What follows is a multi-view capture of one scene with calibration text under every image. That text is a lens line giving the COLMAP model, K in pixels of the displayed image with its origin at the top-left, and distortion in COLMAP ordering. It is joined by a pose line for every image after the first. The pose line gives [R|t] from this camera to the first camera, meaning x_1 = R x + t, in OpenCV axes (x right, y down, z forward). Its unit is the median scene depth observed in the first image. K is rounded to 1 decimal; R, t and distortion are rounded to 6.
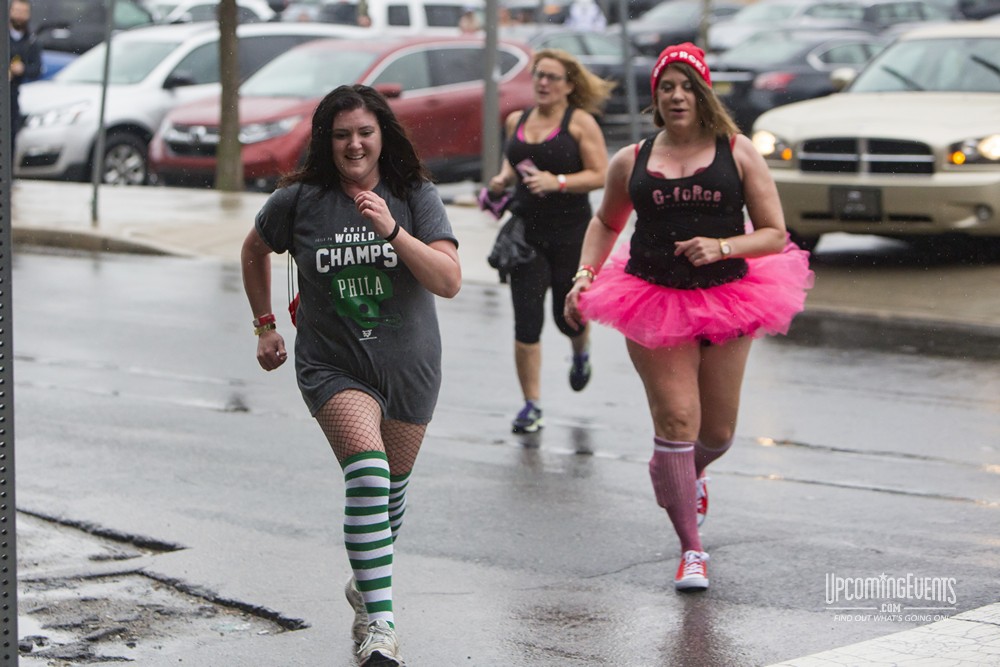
lens RADIAL K [[2873.2, 0, 501.4], [0, 2873.2, 332.5], [0, 0, 1]] dist [-0.209098, 0.000000]
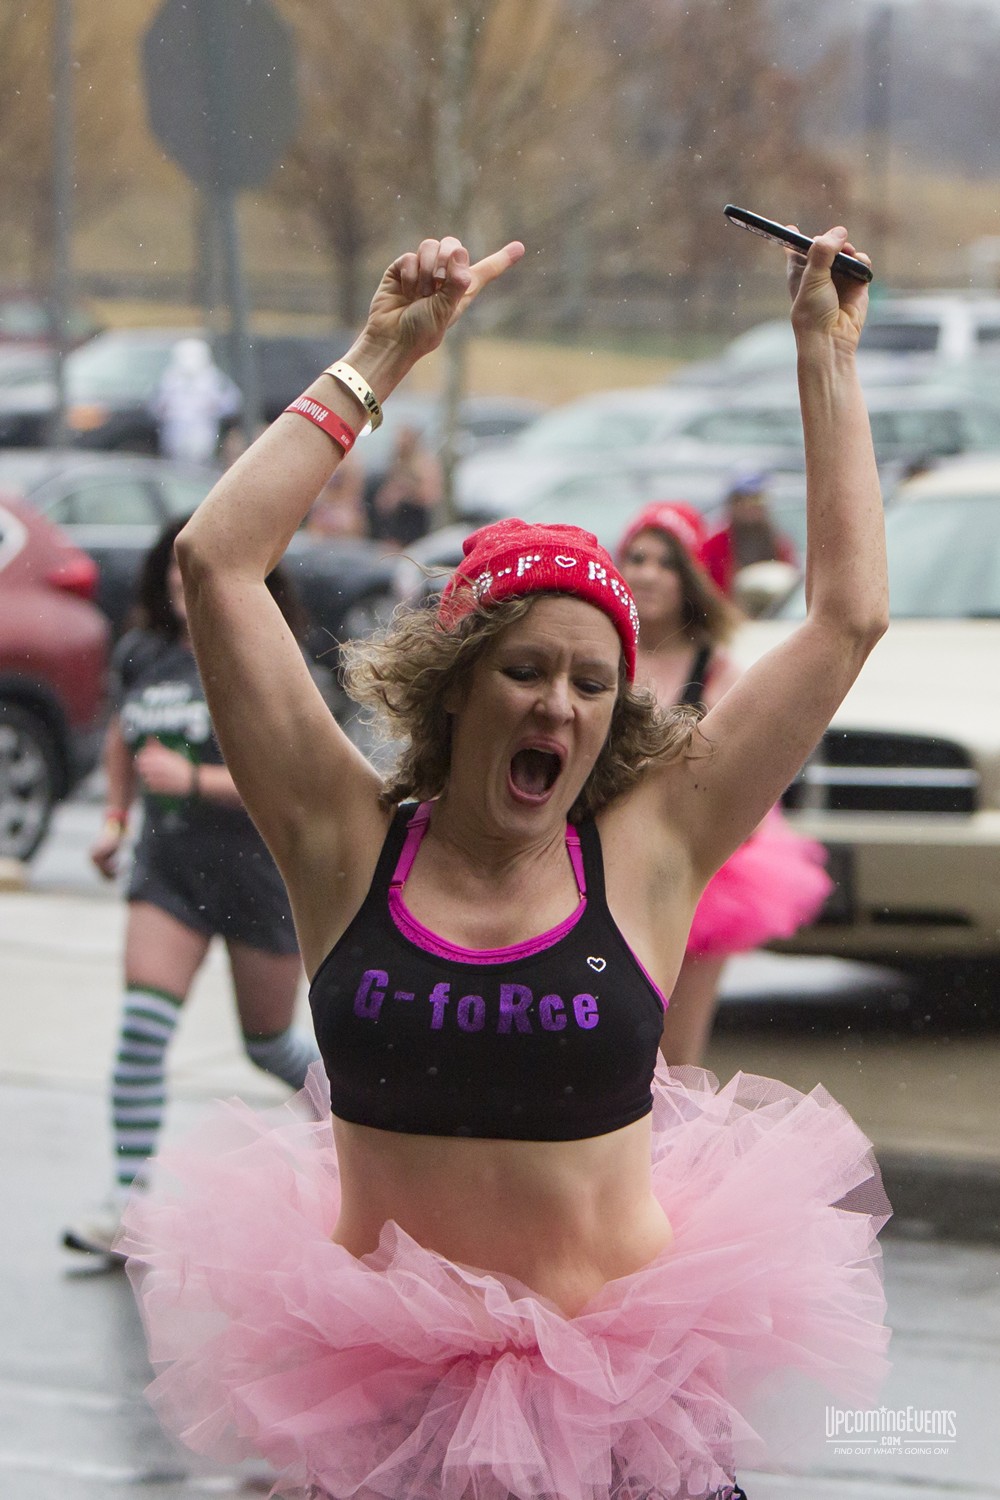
lens RADIAL K [[4551.3, 0, 497.7], [0, 4551.3, 746.0], [0, 0, 1]] dist [-0.137477, 0.000000]
pose [[0.995072, 0.009168, 0.098733, 0.013701], [-0.004156, 0.998698, -0.050850, -0.031789], [-0.099071, 0.050189, 0.993814, 0.341917]]
